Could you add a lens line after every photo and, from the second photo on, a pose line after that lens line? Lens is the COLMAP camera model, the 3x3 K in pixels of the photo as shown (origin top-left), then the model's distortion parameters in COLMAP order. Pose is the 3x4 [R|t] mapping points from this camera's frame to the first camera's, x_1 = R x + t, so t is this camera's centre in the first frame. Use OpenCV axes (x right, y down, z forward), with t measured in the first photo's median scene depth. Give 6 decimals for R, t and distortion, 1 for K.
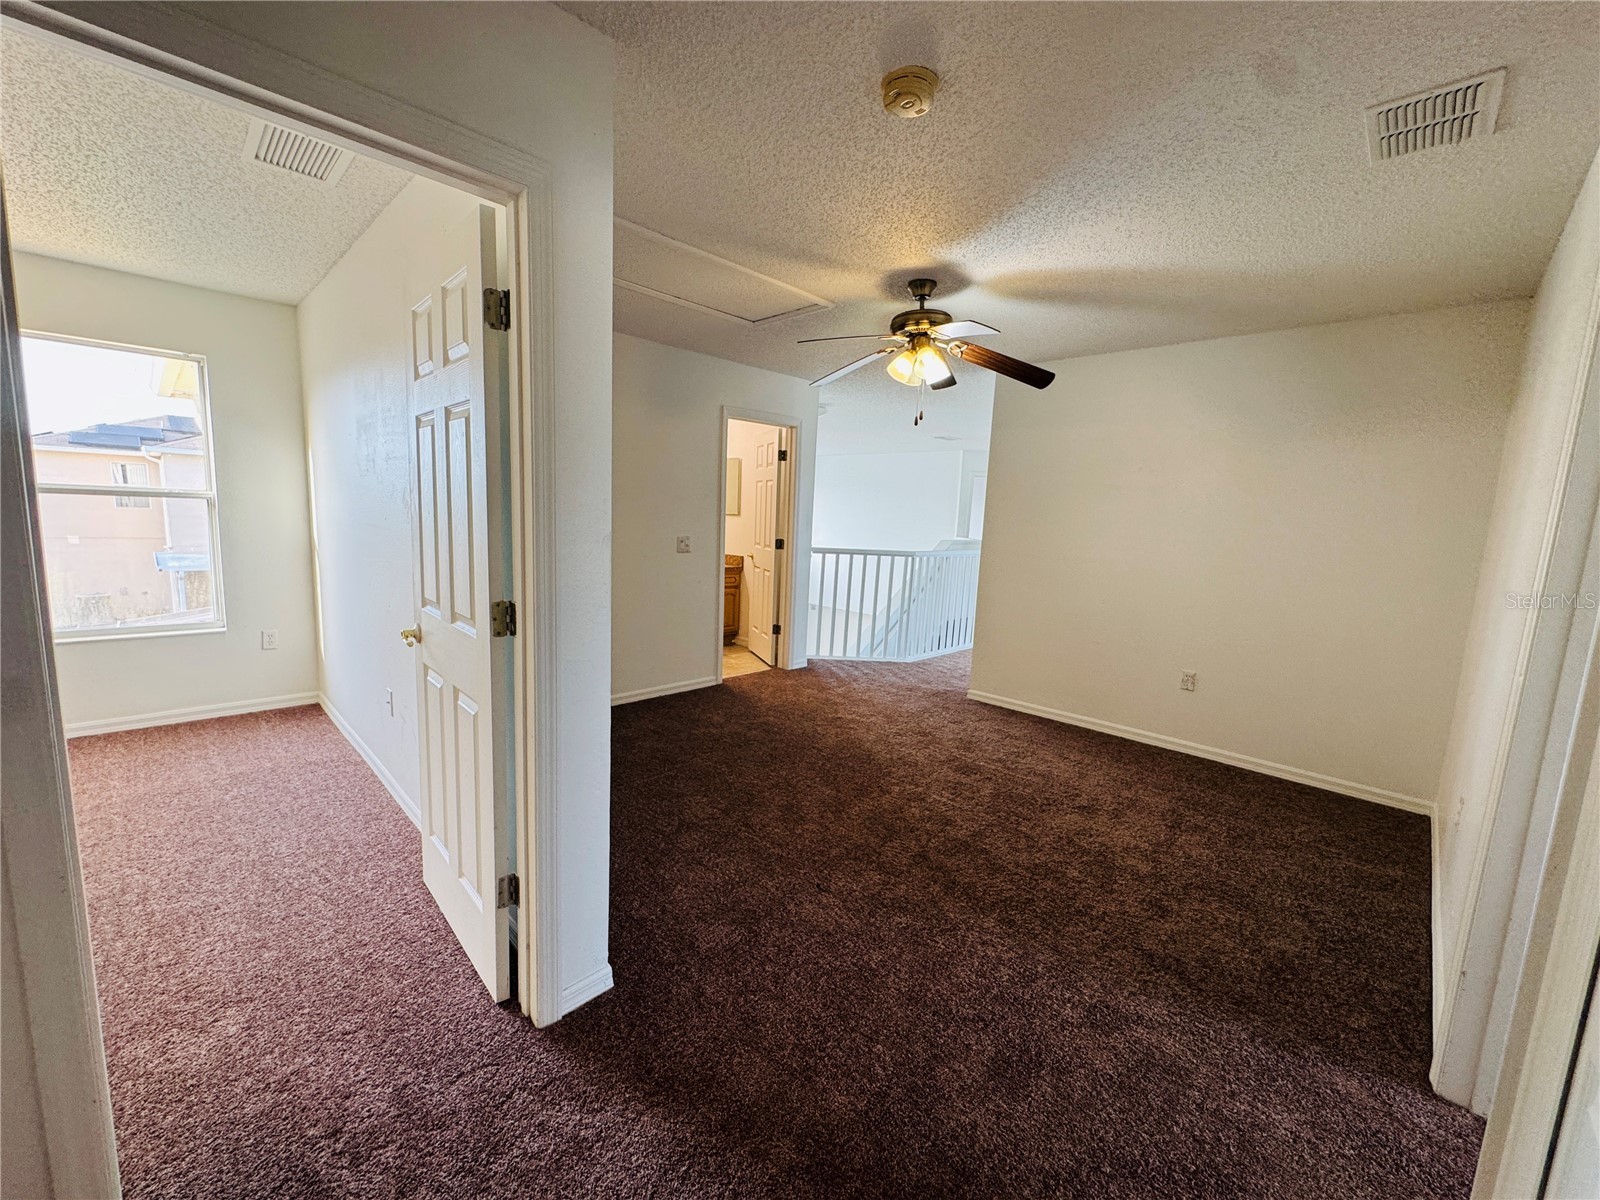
lens RADIAL K [[638.1, 0, 799.4], [0, 638.1, 598.2], [0, 0, 1]] dist [-0.000278, -0.000039]
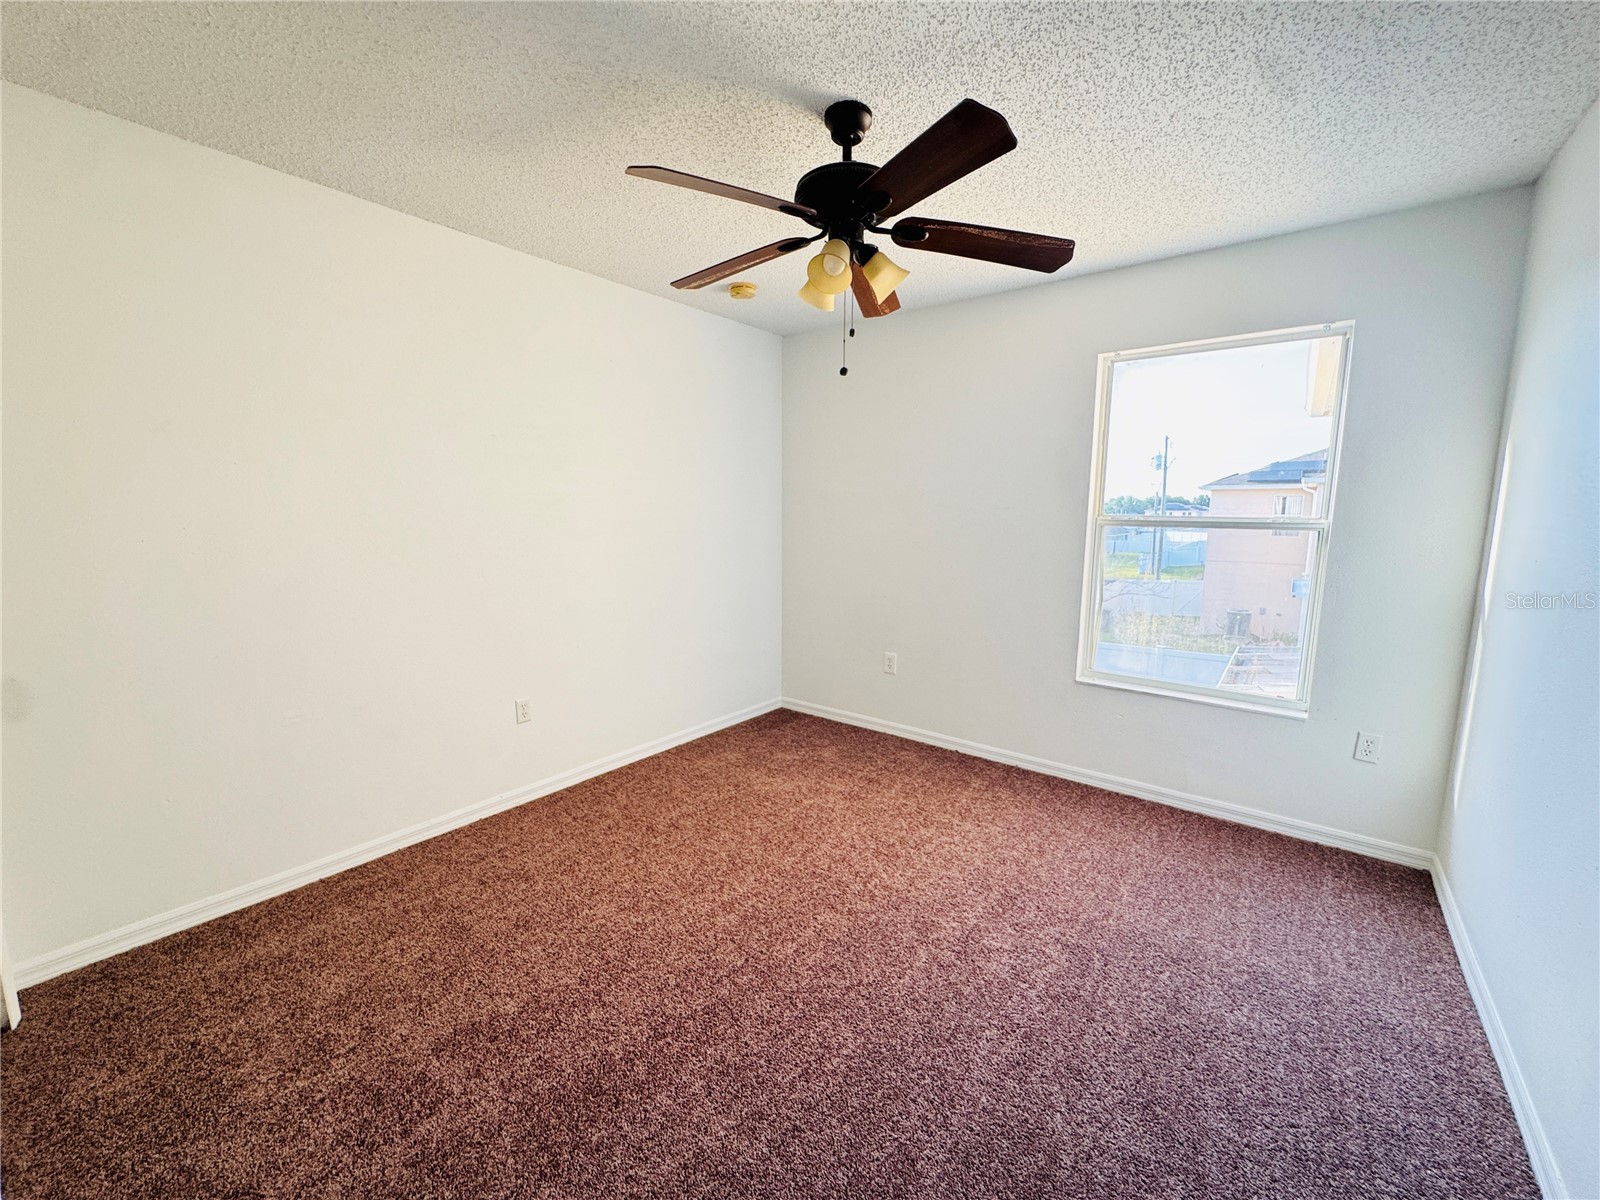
lens RADIAL K [[638.1, 0, 799.4], [0, 638.1, 598.2], [0, 0, 1]] dist [-0.000278, -0.000039]
pose [[0.111202, 0.093286, -0.989410, -0.273992], [-0.135363, 0.987728, 0.077914, -0.055994], [0.984536, 0.125266, 0.122464, 0.341521]]
